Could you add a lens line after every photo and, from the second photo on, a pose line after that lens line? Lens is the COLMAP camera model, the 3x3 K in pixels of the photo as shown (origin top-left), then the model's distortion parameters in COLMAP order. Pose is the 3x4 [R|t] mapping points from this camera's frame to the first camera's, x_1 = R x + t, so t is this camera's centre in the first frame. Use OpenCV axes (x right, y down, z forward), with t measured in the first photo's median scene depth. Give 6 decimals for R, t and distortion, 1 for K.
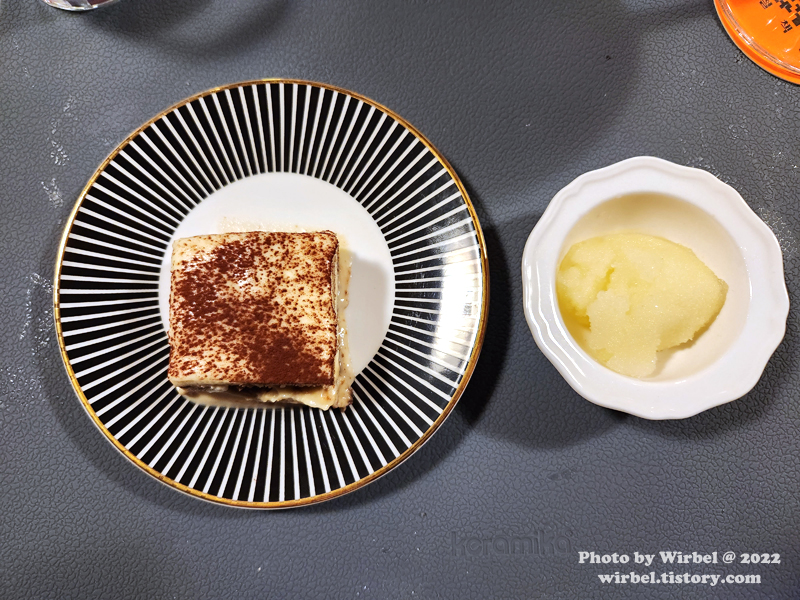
lens RADIAL K [[546.5, 0, 391.2], [0, 546.5, 294.9], [0, 0, 1]] dist [0.011515, -0.005528]
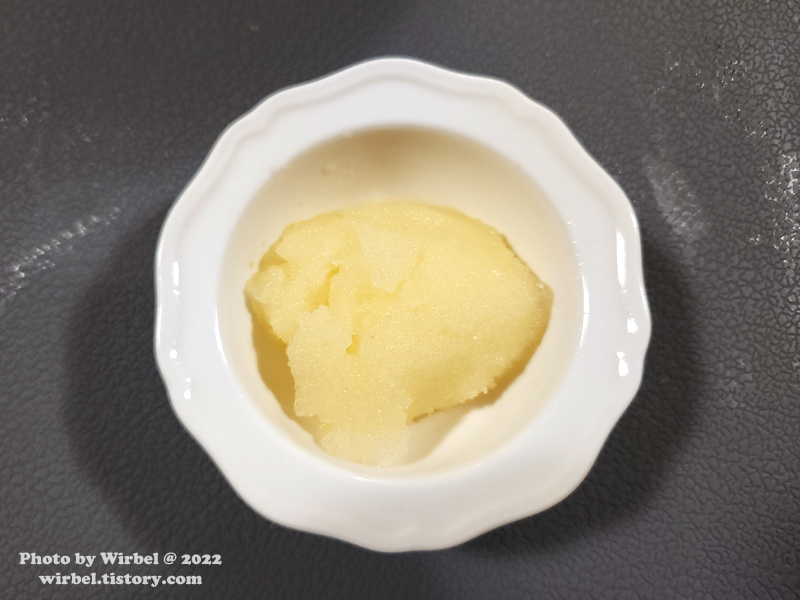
lens RADIAL K [[546.5, 0, 407.8], [0, 546.5, 306.1], [0, 0, 1]] dist [0.011515, -0.005528]
pose [[0.999623, -0.025184, -0.010914, 0.482858], [0.025498, 0.999234, 0.029681, -0.023818], [0.010158, -0.029948, 0.999500, 0.457638]]
